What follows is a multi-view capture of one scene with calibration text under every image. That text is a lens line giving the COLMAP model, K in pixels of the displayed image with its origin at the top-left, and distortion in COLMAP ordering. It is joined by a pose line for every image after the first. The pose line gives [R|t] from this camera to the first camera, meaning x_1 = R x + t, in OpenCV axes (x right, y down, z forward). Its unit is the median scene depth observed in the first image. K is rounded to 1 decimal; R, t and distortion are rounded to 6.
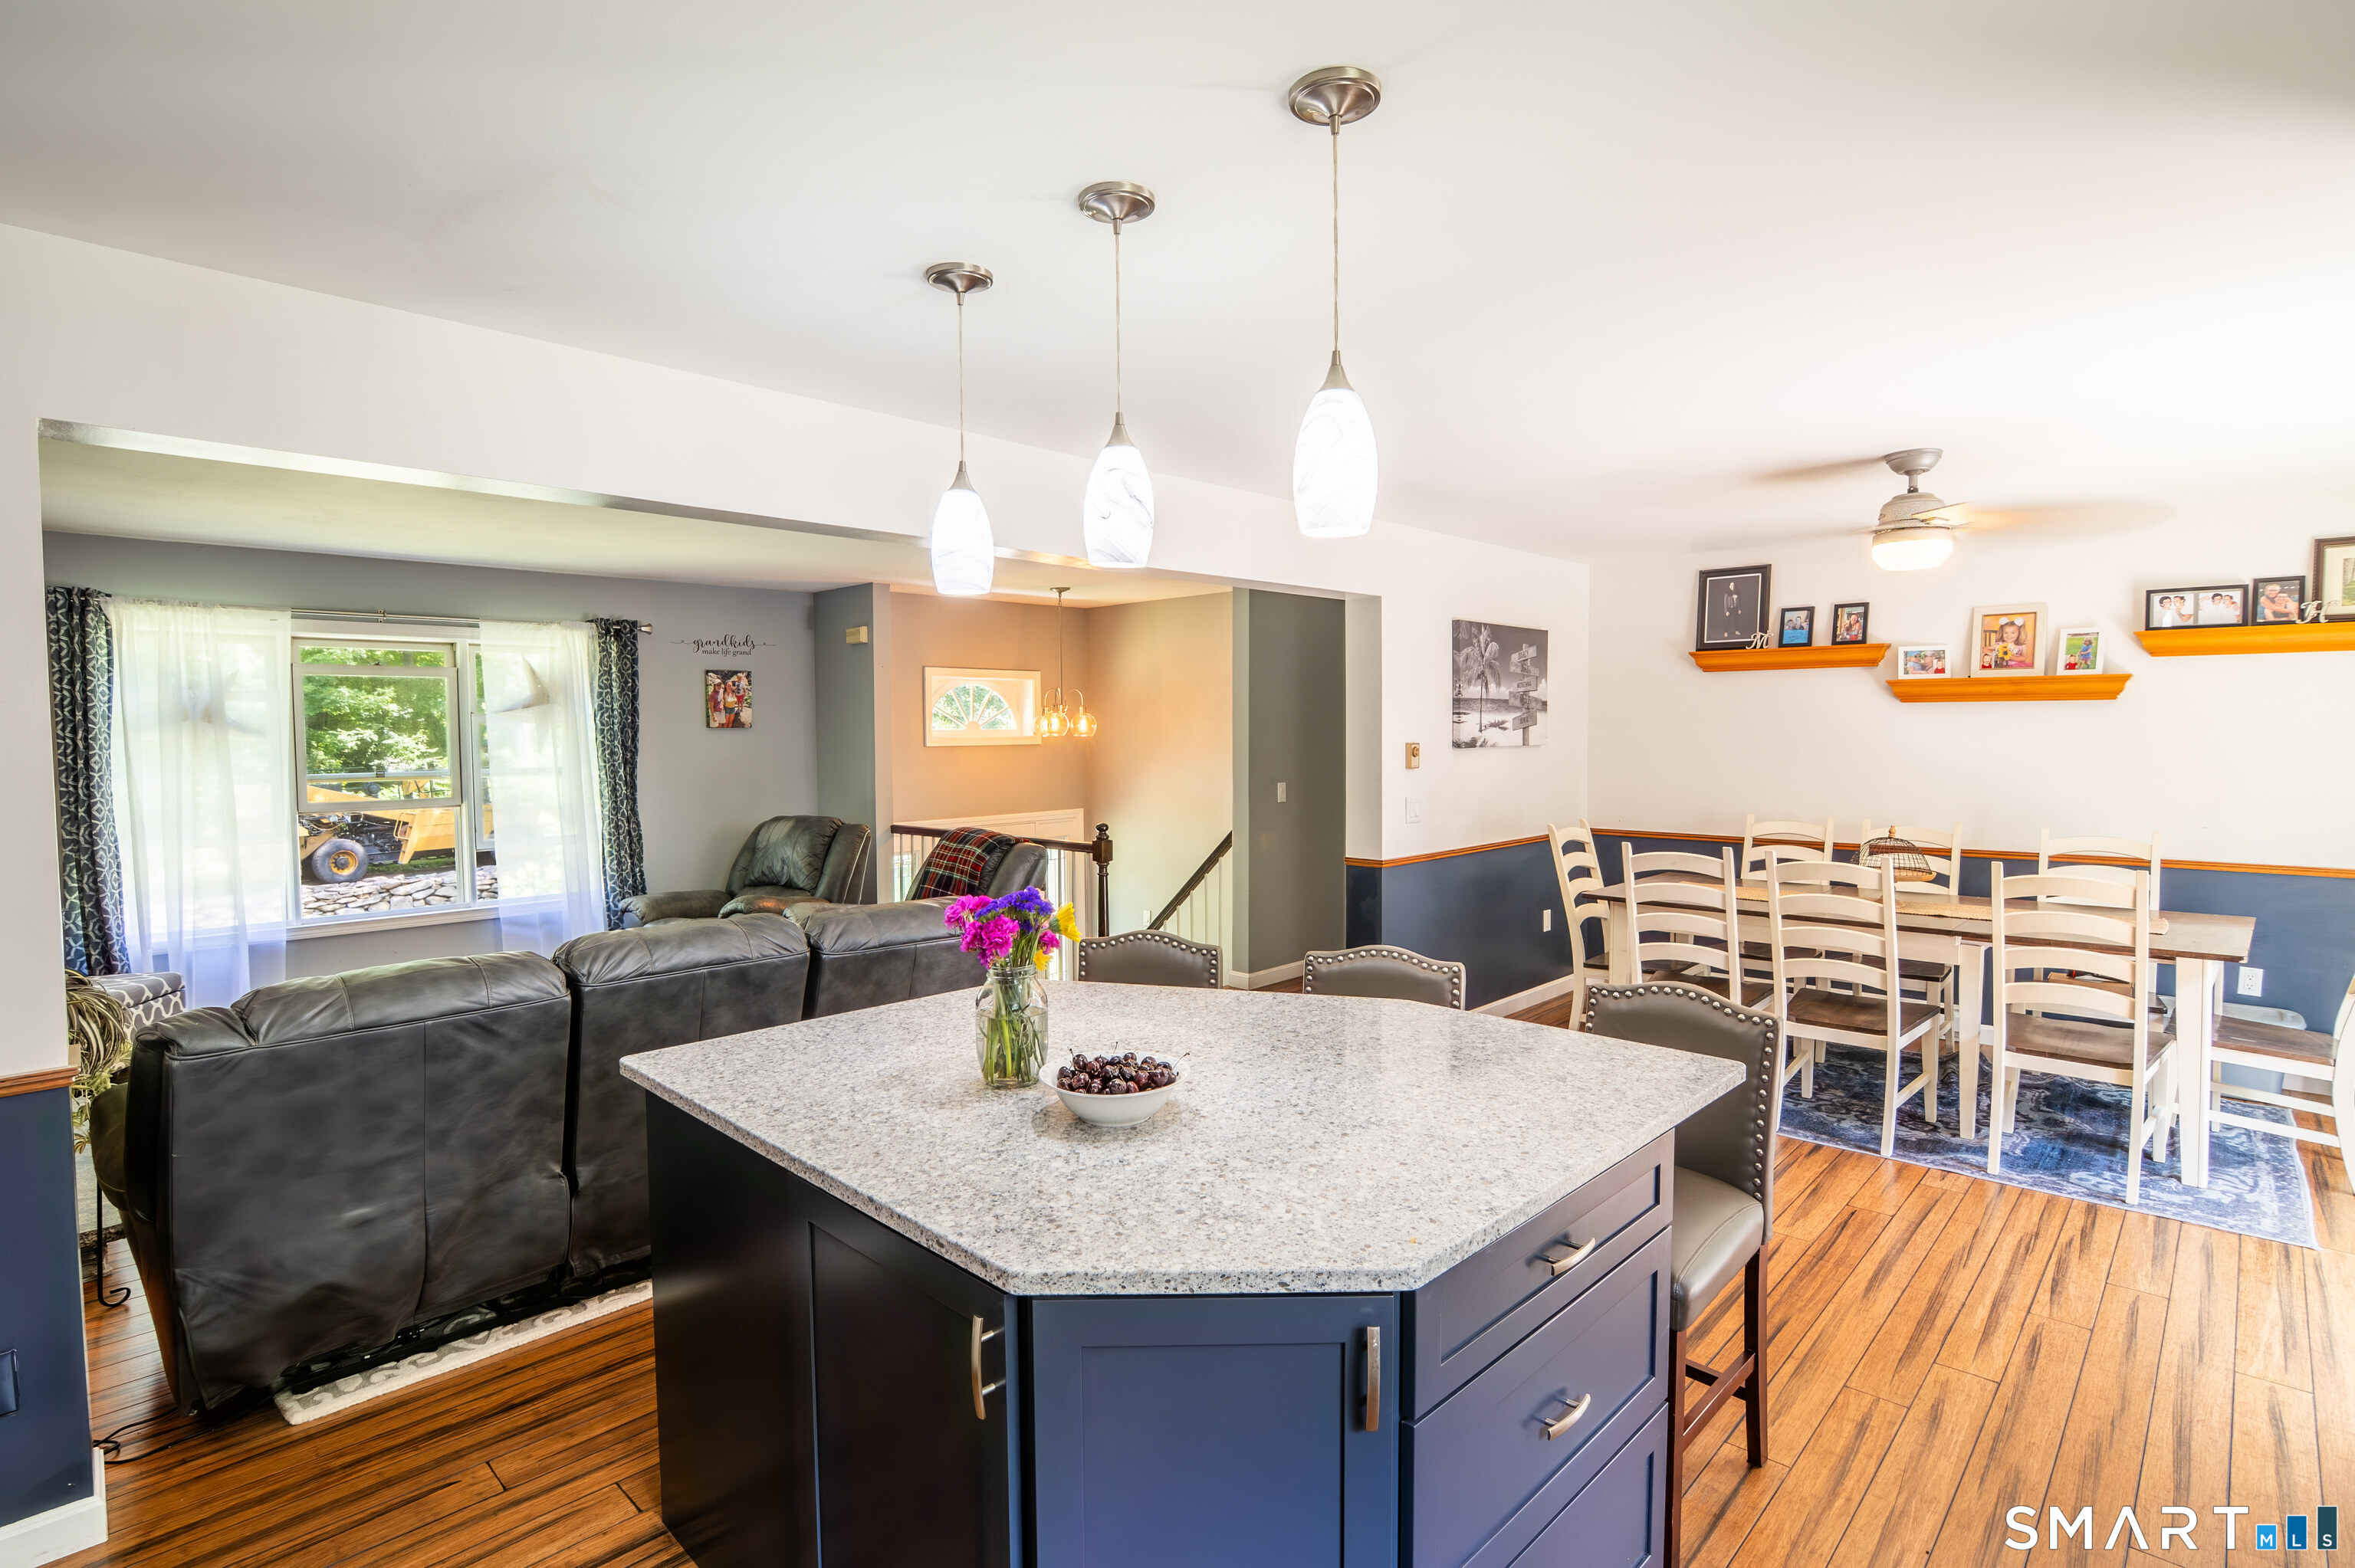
lens RADIAL K [[1151.5, 0, 1160.4], [0, 1151.5, 784.5], [0, 0, 1]] dist [-0.029154, 0.007625]
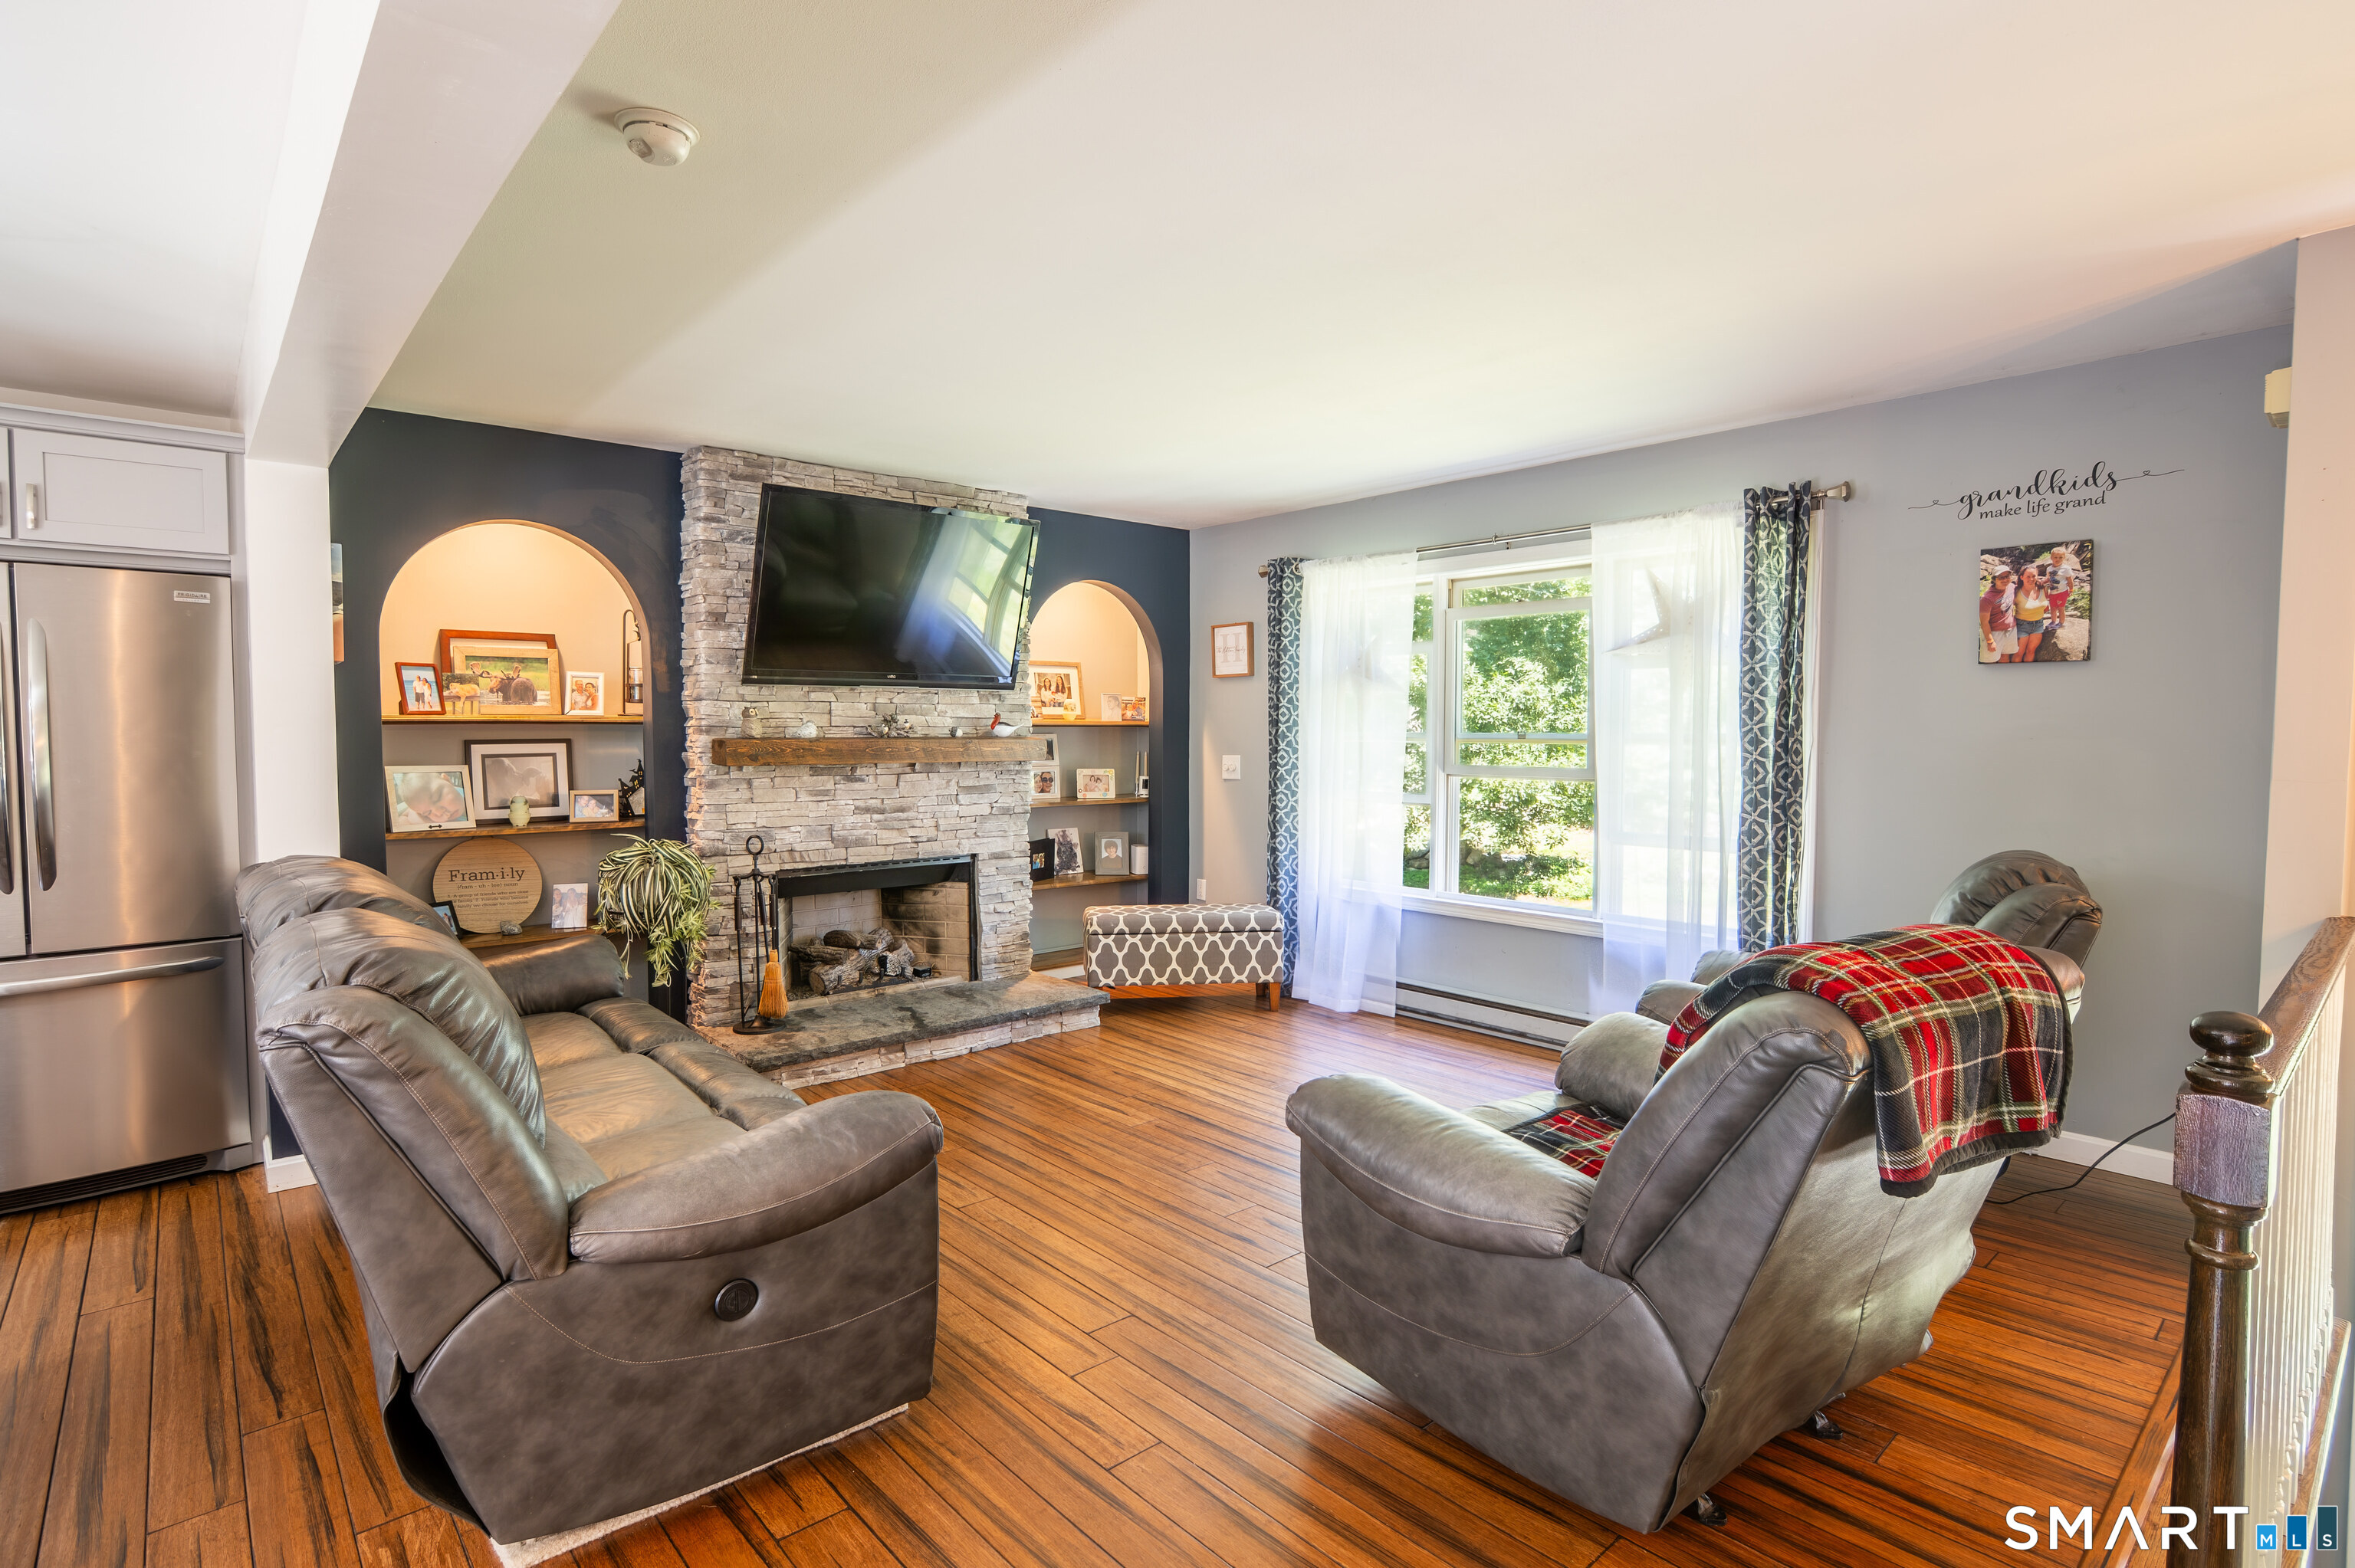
lens RADIAL K [[1151.5, 0, 1162.3], [0, 1151.5, 786.4], [0, 0, 1]] dist [-0.029154, 0.007625]
pose [[-0.074907, 0.057161, -0.995551, 0.177518], [-0.049712, 0.996900, 0.060979, -0.010674], [0.995951, 0.054059, -0.071833, 0.878694]]
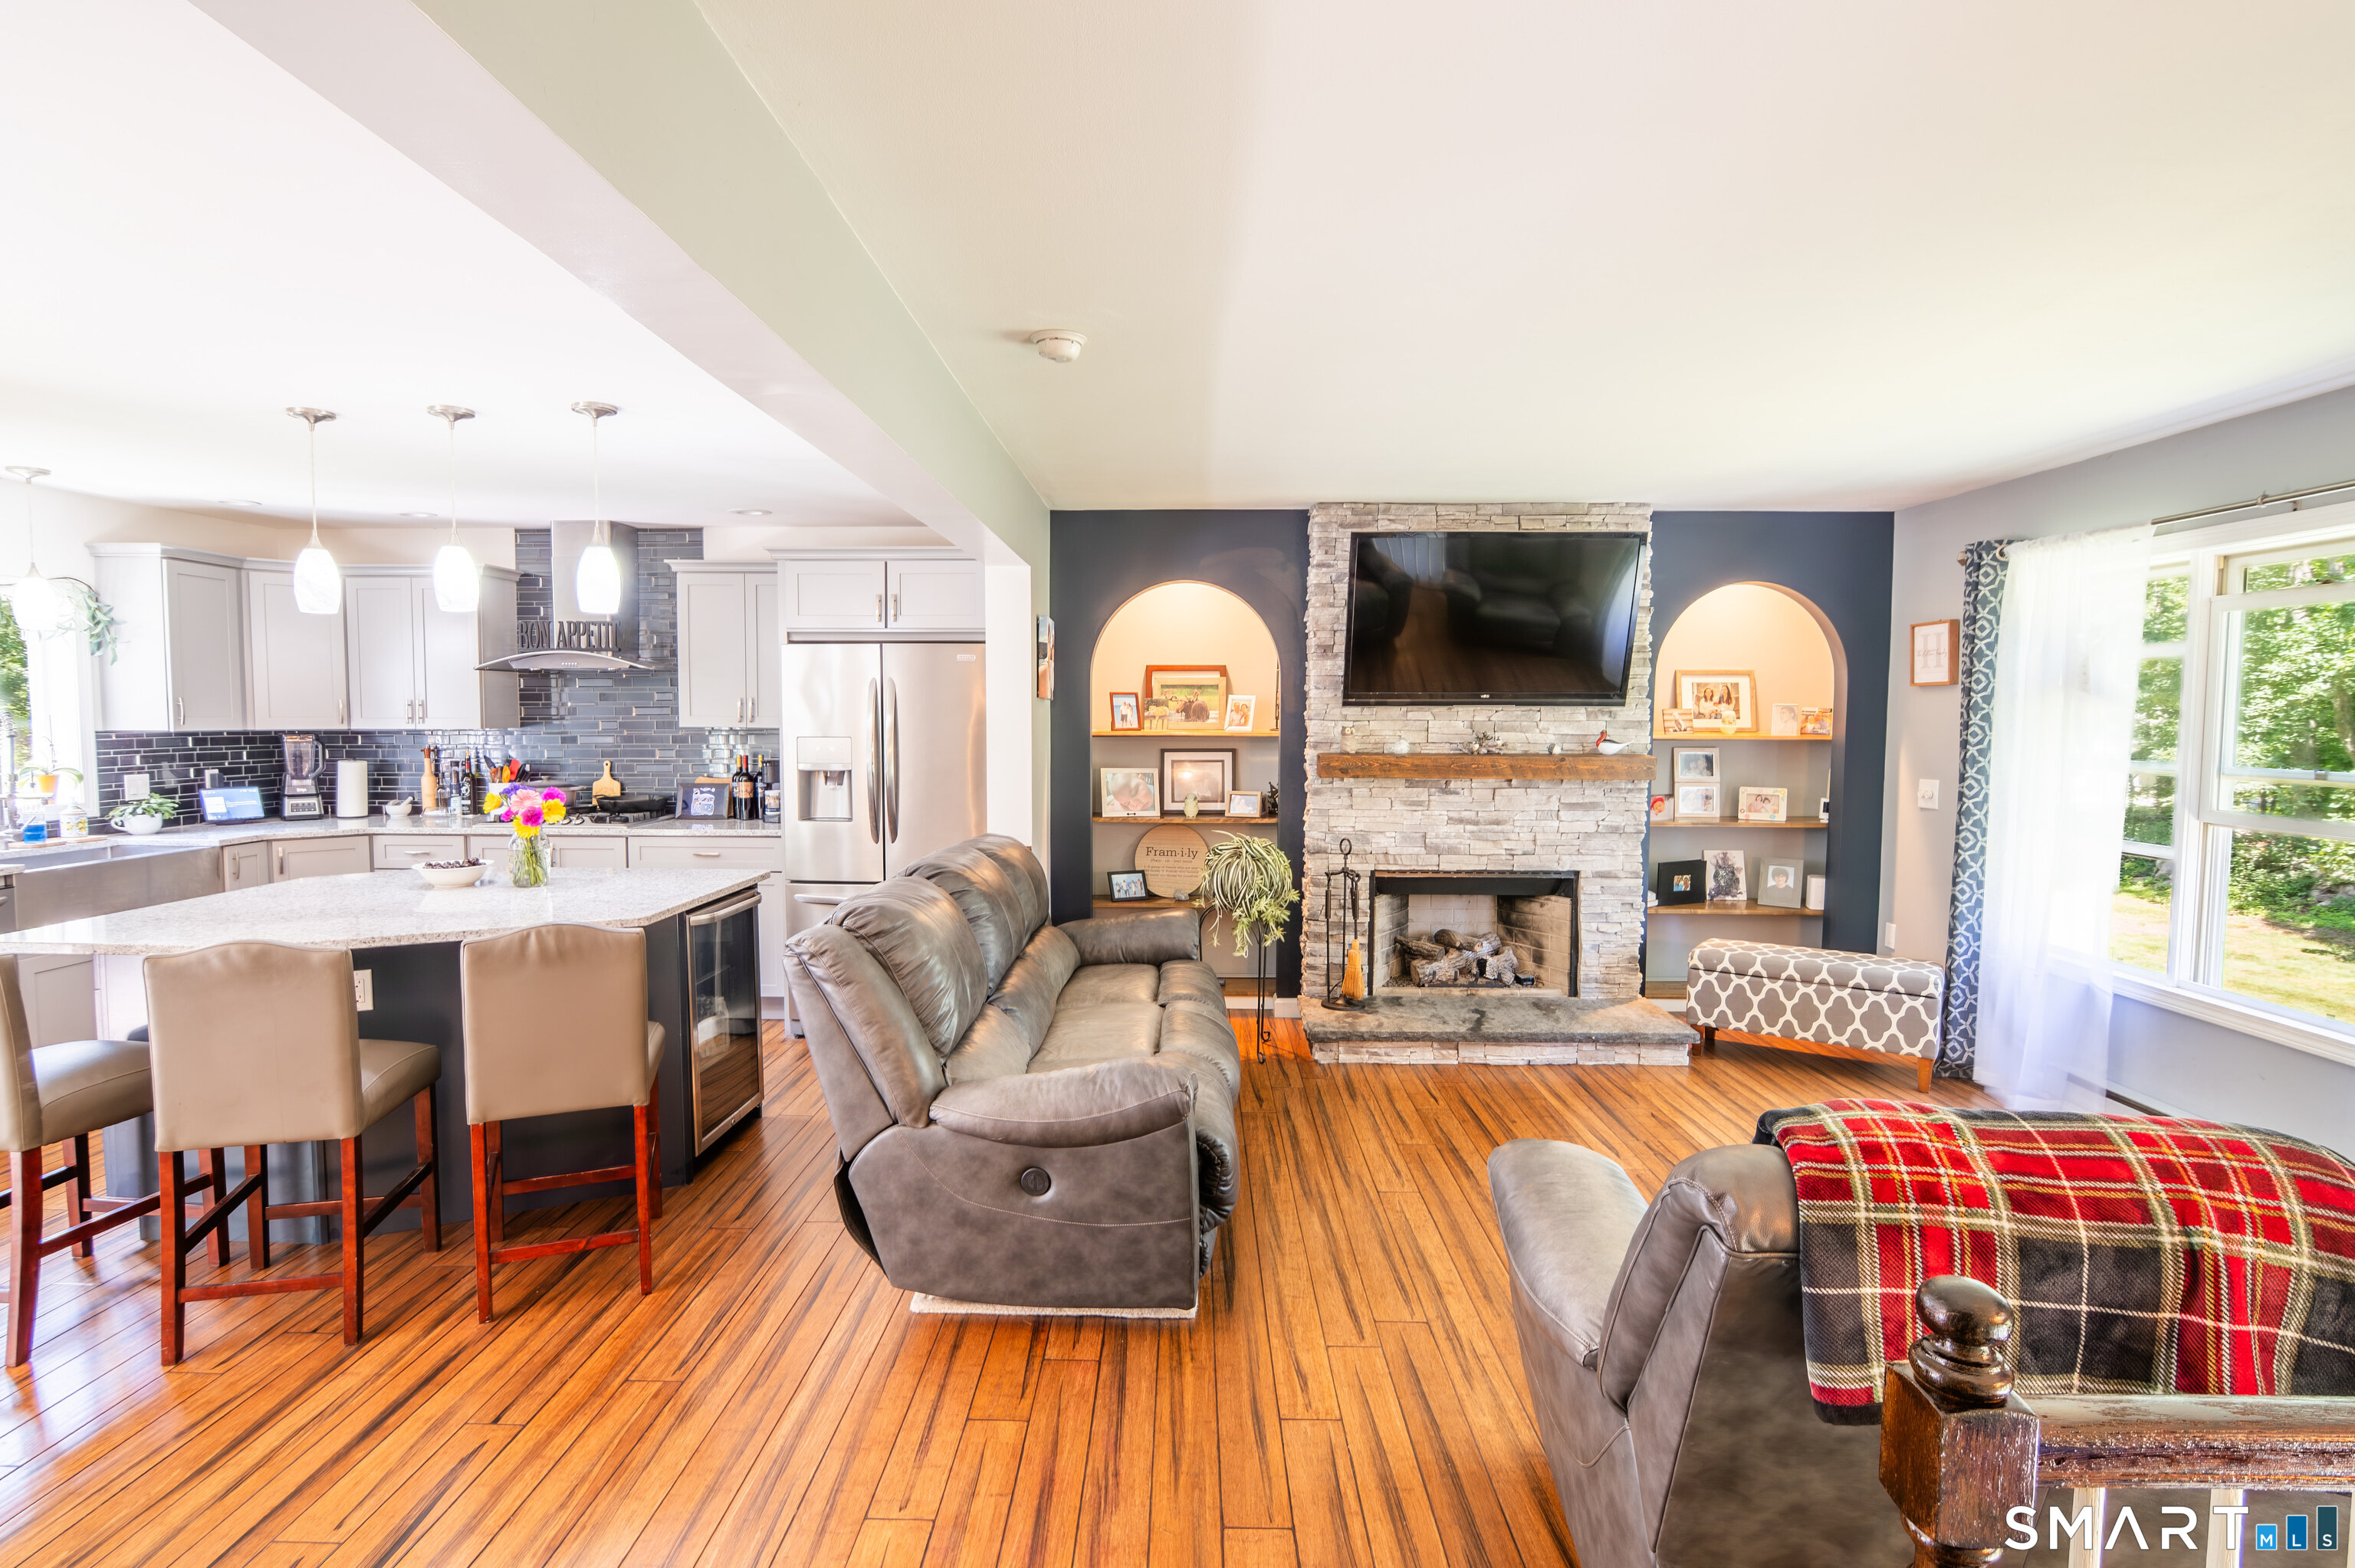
lens RADIAL K [[1151.5, 0, 1160.5], [0, 1151.5, 782.9], [0, 0, 1]] dist [-0.029154, 0.007625]
pose [[-0.728568, 0.048151, -0.683279, 0.140245], [-0.031518, 0.994113, 0.103663, -0.049312], [0.684248, 0.097061, -0.722761, 1.104328]]
